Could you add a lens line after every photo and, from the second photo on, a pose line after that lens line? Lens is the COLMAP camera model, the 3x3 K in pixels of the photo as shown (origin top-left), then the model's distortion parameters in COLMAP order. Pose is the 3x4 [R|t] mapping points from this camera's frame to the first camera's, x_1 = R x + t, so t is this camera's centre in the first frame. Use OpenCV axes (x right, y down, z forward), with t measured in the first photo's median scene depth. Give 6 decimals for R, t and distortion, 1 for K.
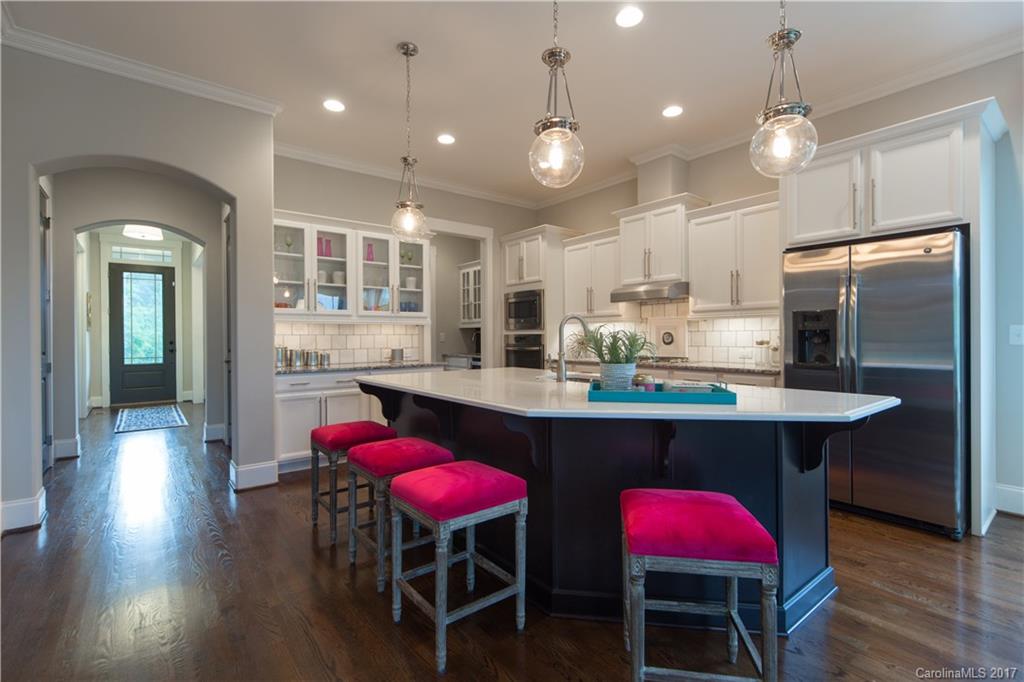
lens RADIAL K [[456.9, 0, 518.7], [0, 456.9, 336.9], [0, 0, 1]] dist [-0.022839, -0.000317]
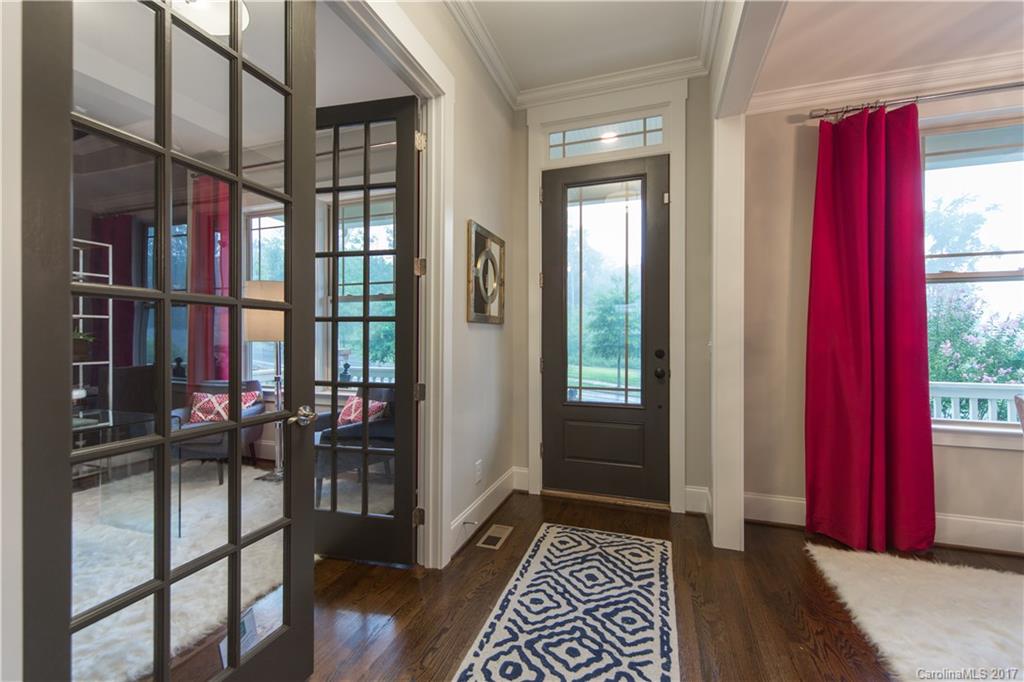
lens RADIAL K [[461.6, 0, 513.7], [0, 461.6, 340.7], [0, 0, 1]] dist [0.004754, 0.000461]
pose [[0.538172, 0.002480, -0.842832, -0.529214], [-0.007215, 0.999973, -0.001664, 0.005052], [0.842804, 0.006977, 0.538175, 0.712072]]
